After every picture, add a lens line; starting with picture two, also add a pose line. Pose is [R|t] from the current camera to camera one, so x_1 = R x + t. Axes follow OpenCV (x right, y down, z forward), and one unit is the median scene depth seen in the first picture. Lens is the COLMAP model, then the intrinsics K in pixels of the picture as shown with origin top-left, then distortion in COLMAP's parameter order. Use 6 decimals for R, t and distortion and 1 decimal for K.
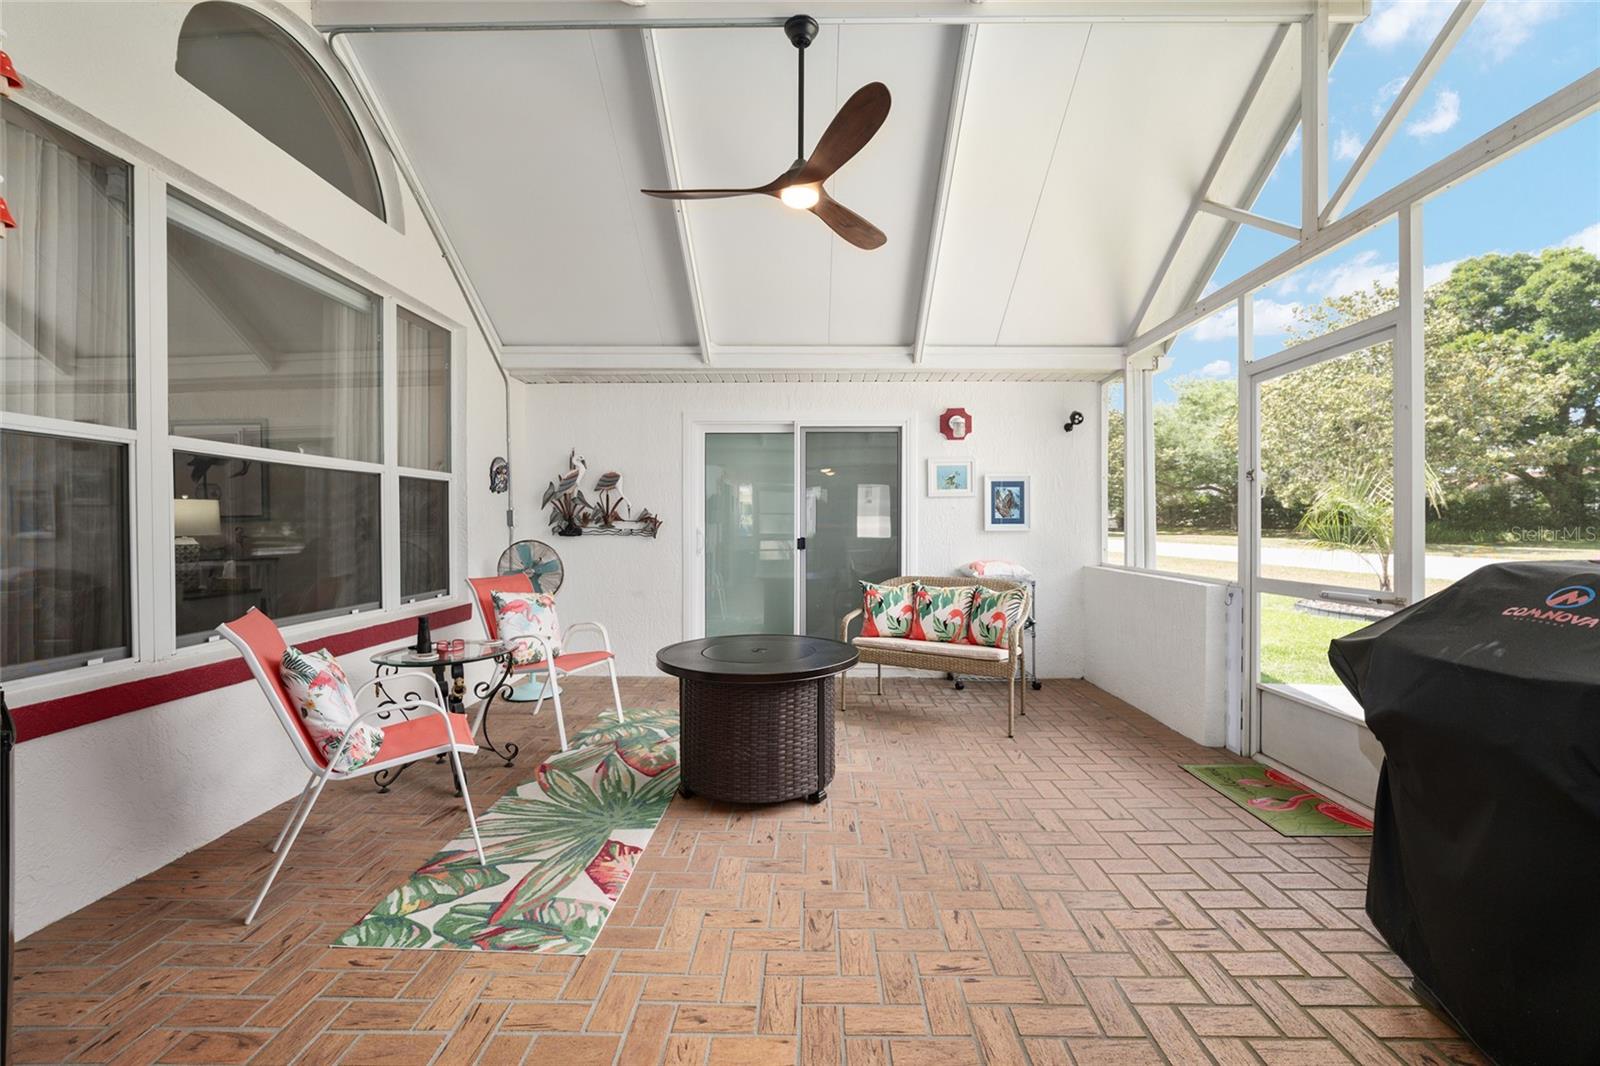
lens RADIAL K [[653.8, 0, 801.8], [0, 653.8, 525.5], [0, 0, 1]] dist [-0.013339, 0.000206]
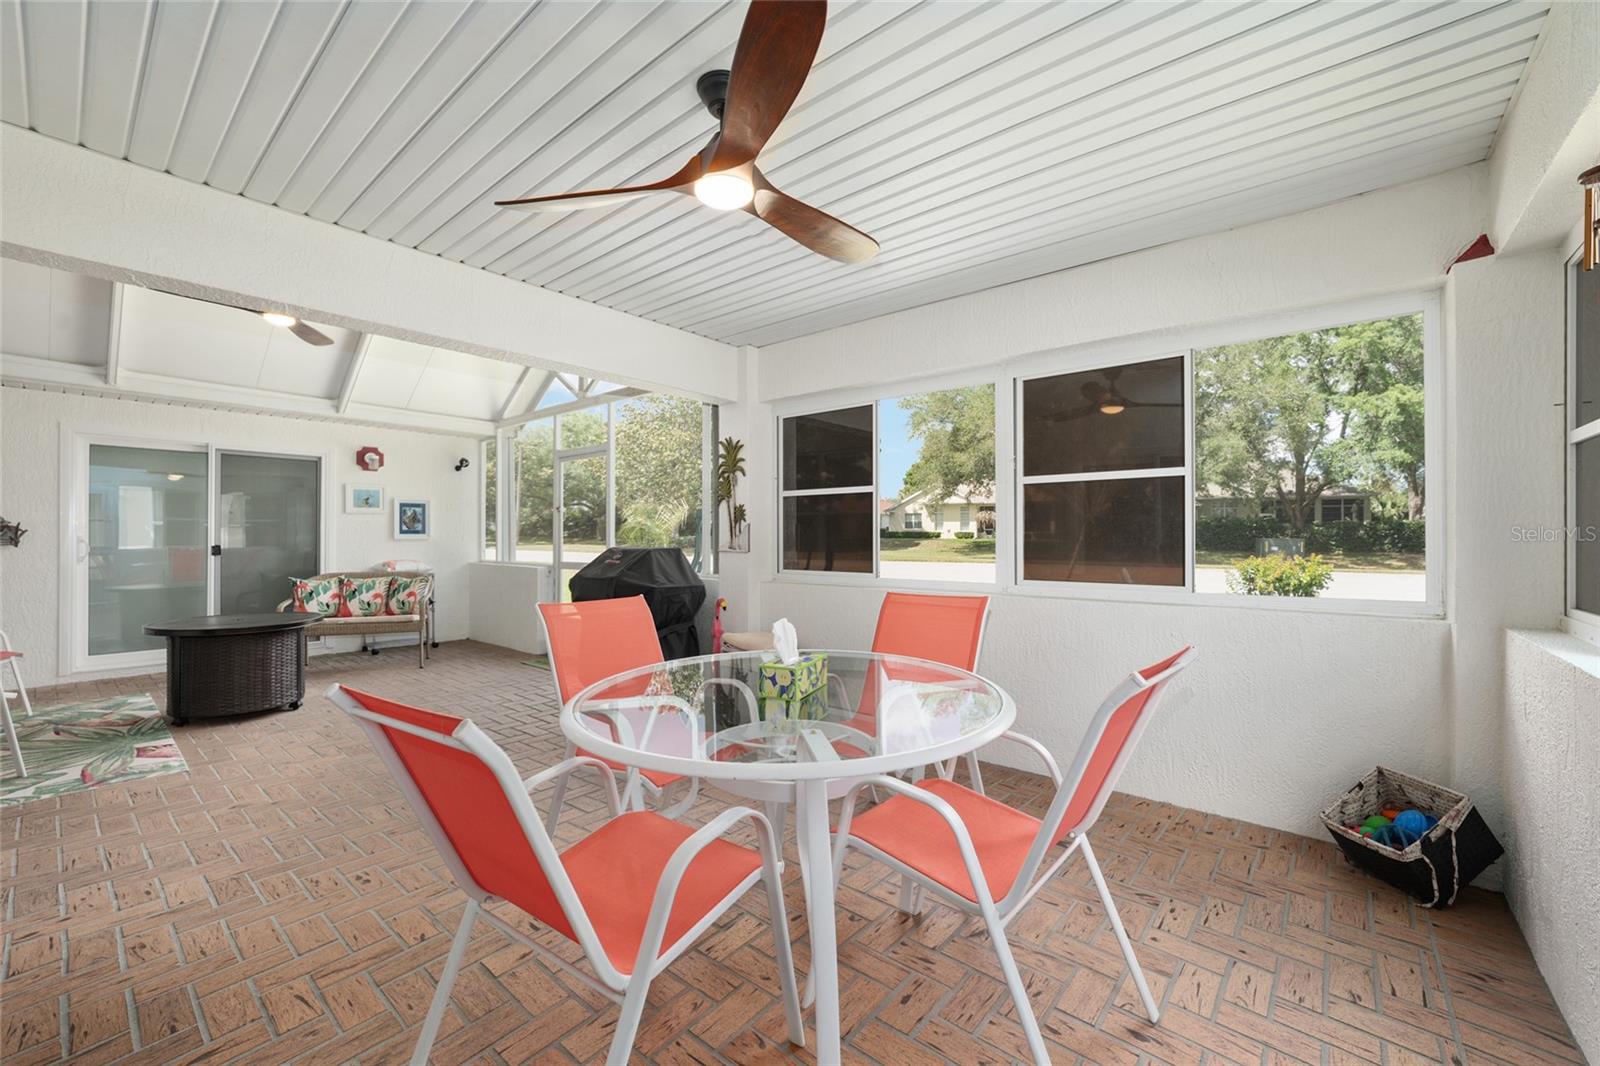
lens RADIAL K [[637.9, 0, 800.0], [0, 637.9, 533.0], [0, 0, 1]] dist [-0.008814, 0.000675]
pose [[0.630420, 0.005452, 0.776235, -0.260239], [-0.000978, 0.999980, -0.006229, 0.003704], [-0.776253, 0.003168, 0.630413, -0.597792]]
